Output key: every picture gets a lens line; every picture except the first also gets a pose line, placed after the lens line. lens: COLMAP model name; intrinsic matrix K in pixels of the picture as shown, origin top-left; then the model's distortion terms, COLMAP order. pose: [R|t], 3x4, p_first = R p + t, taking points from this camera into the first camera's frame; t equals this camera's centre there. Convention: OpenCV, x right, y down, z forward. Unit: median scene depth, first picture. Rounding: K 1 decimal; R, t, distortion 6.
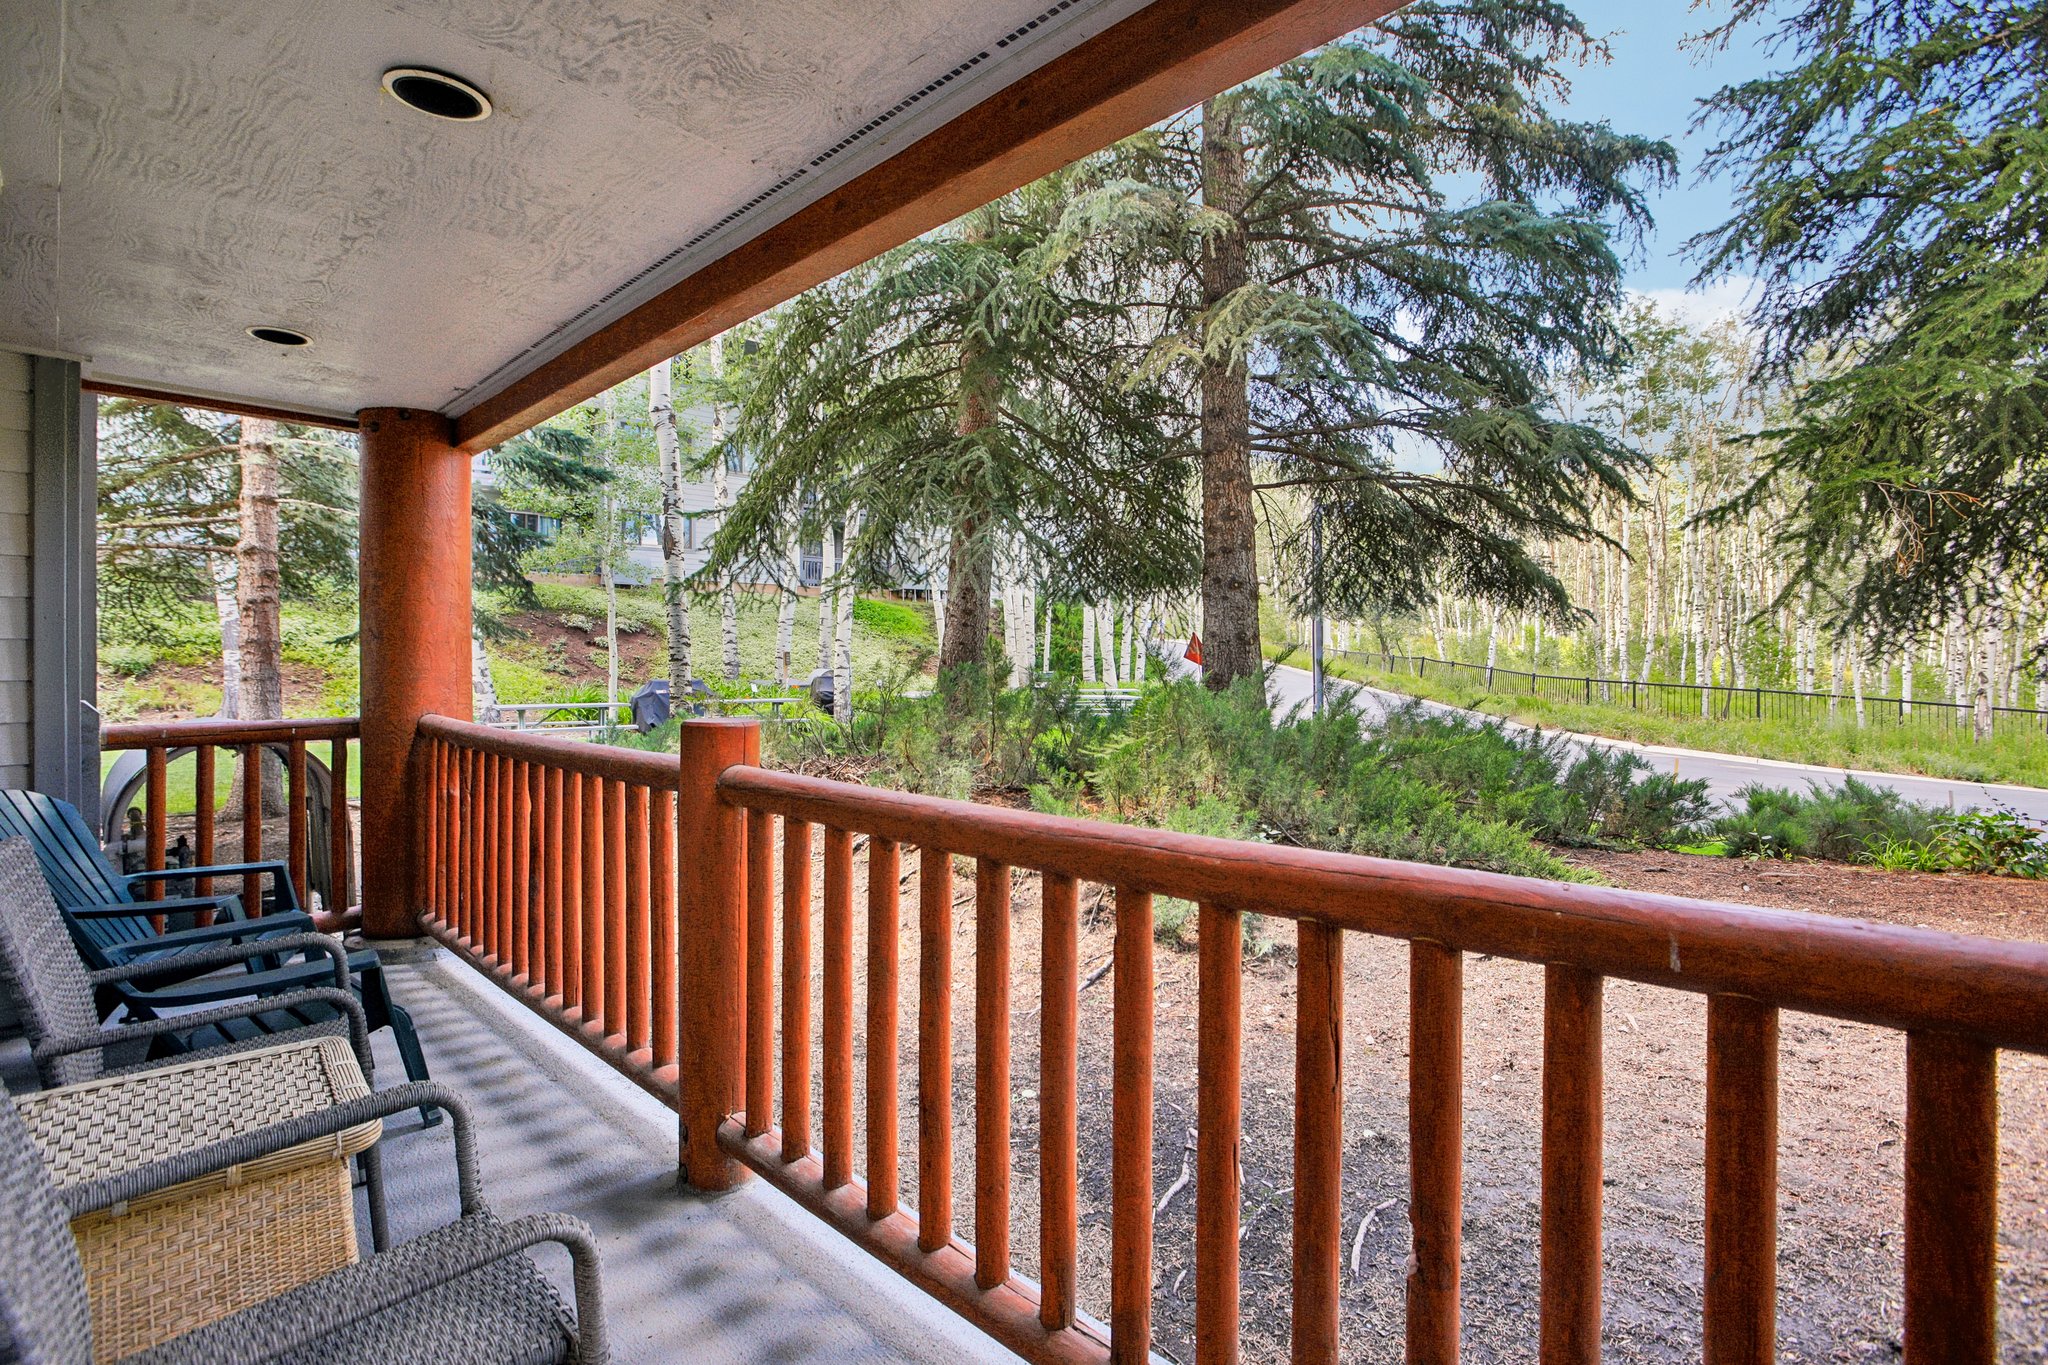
lens RADIAL K [[964.9, 0, 1016.6], [0, 964.9, 669.2], [0, 0, 1]] dist [-0.050316, 0.018403]
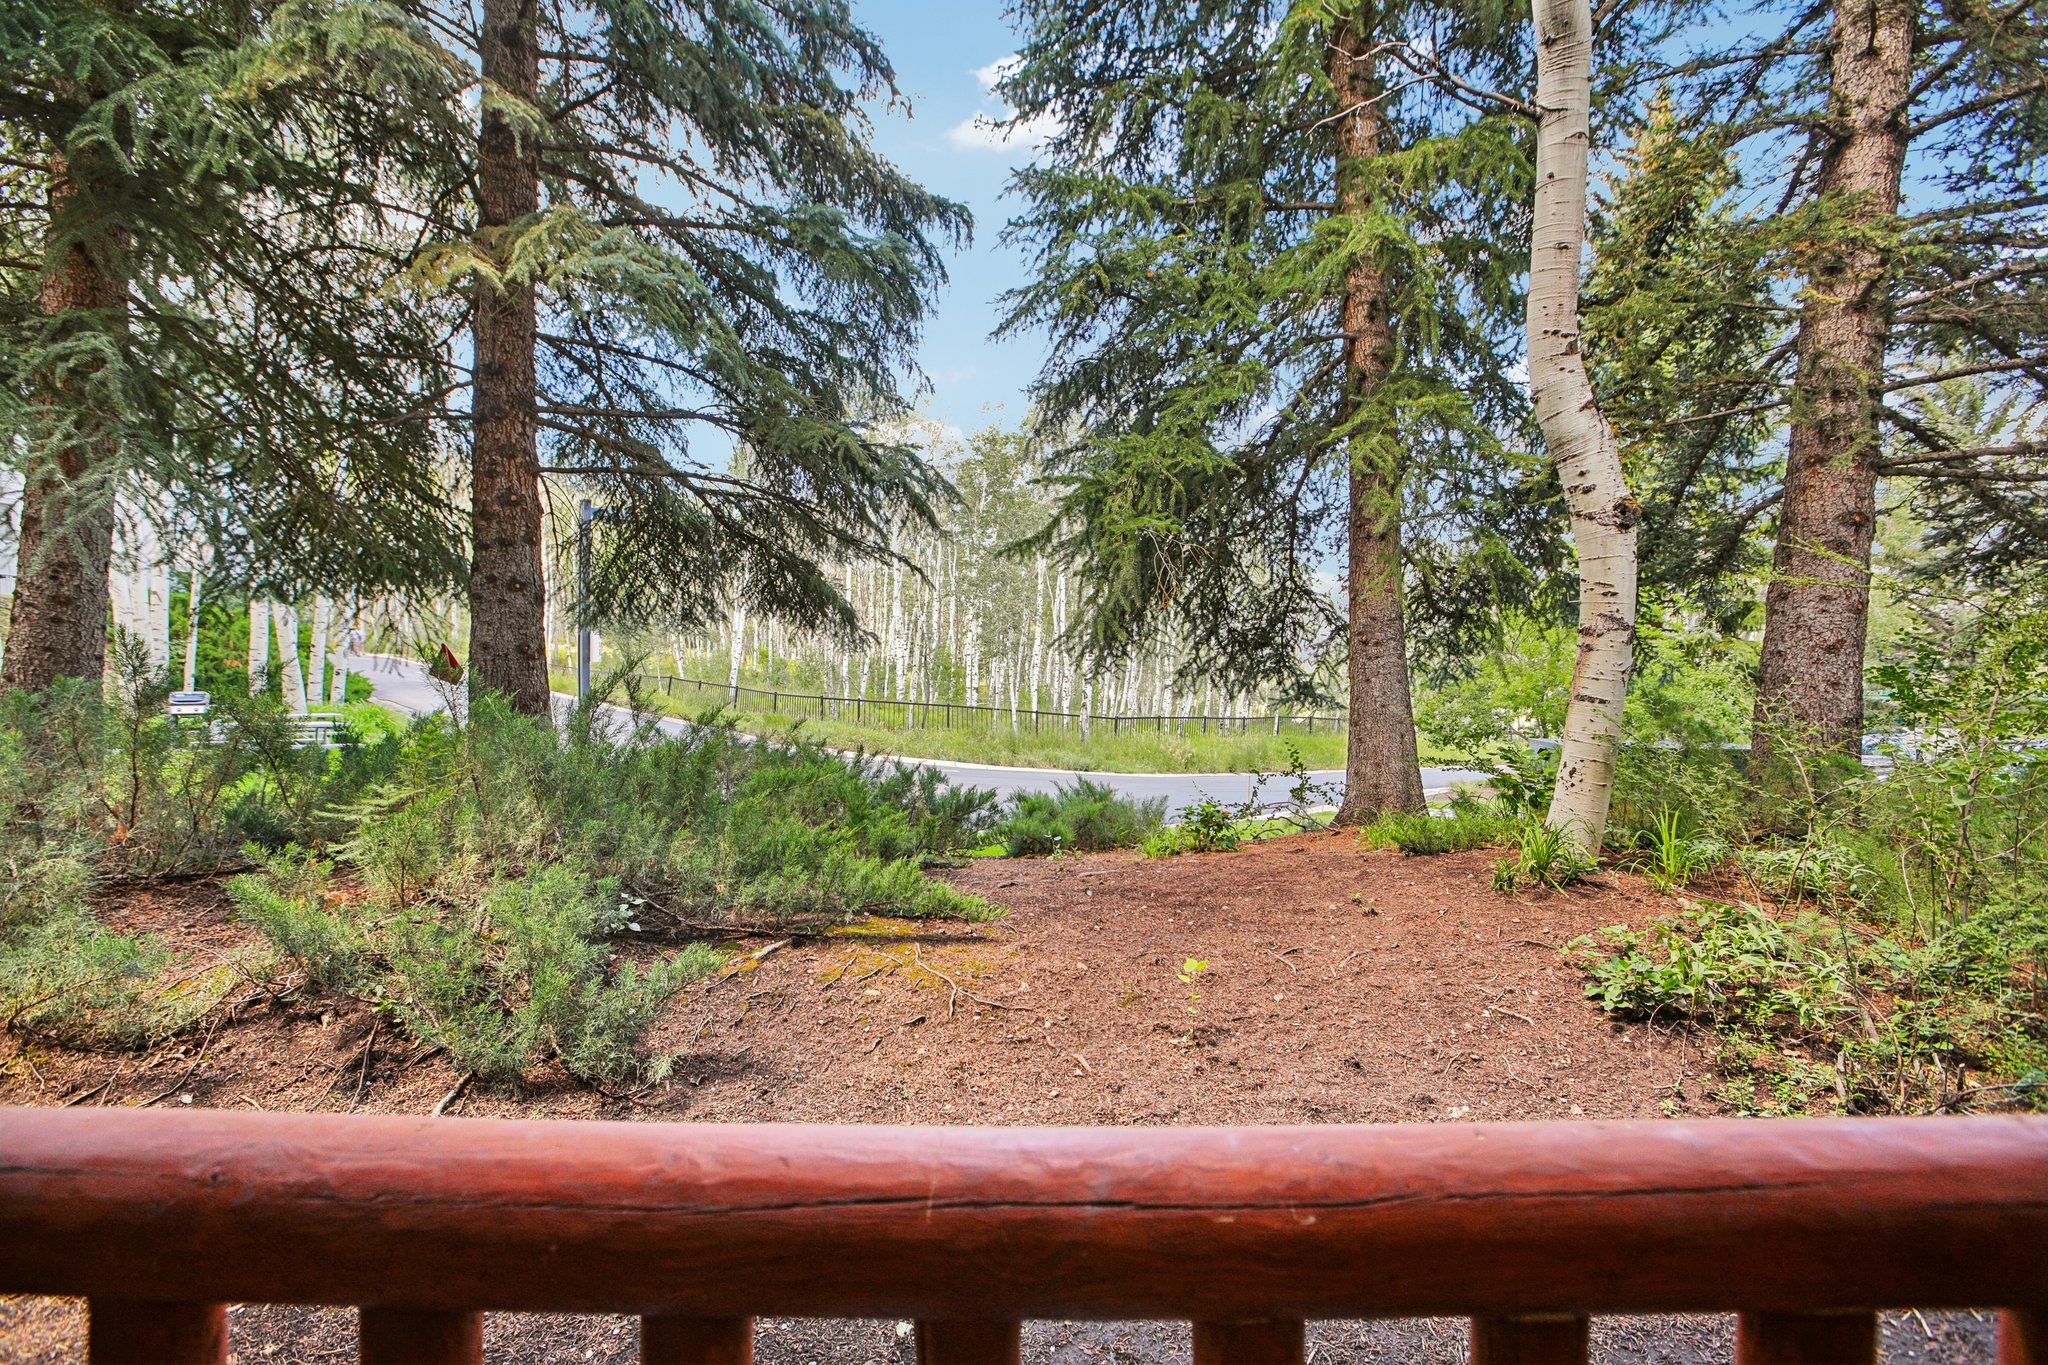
lens RADIAL K [[964.9, 0, 1024.3], [0, 964.9, 679.9], [0, 0, 1]] dist [-0.050316, 0.018403]
pose [[0.721601, 0.005716, 0.692285, -0.018218], [0.000784, 0.999959, -0.009074, 0.000157], [-0.692308, 0.007090, 0.721567, 0.116694]]
